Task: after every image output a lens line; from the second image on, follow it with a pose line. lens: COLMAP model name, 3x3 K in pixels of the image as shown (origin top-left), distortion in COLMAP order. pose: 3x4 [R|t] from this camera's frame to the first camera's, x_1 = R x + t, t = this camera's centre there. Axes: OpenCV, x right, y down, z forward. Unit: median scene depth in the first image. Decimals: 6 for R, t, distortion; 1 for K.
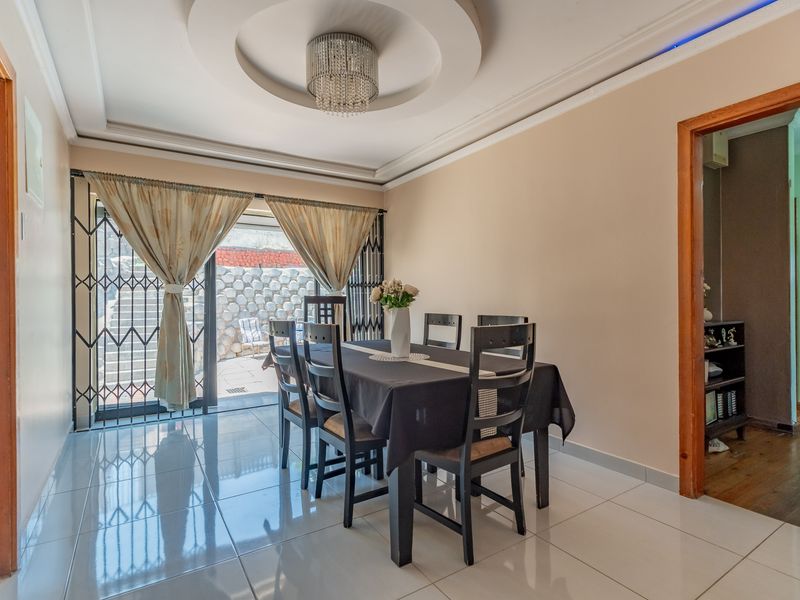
lens RADIAL K [[415.1, 0, 399.3], [0, 415.1, 297.6], [0, 0, 1]] dist [0.007110, 0.001215]
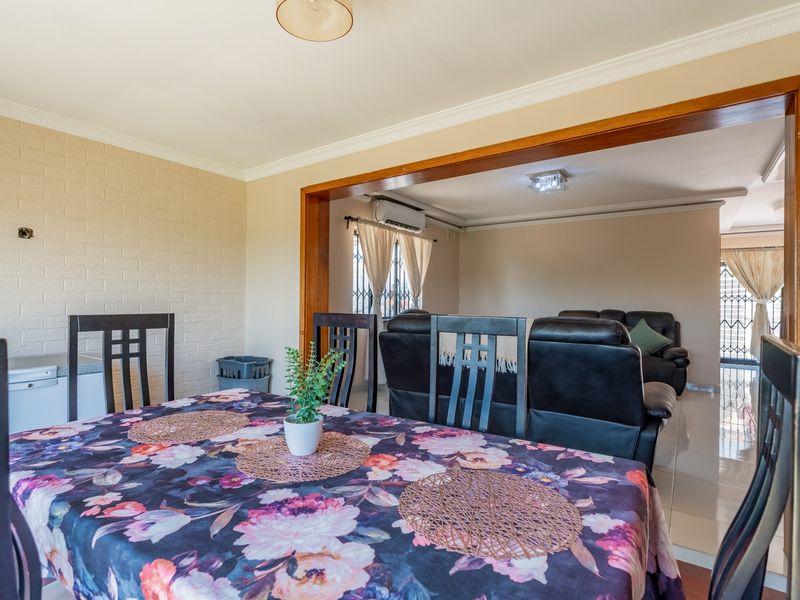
lens RADIAL K [[415.1, 0, 399.8], [0, 415.1, 299.6], [0, 0, 1]] dist [0.007110, 0.001215]
pose [[0.316655, 0.011879, -0.948466, 0.793136], [-0.008549, 0.999917, 0.009670, -0.034882], [0.948502, 0.005046, 0.316730, -1.254277]]
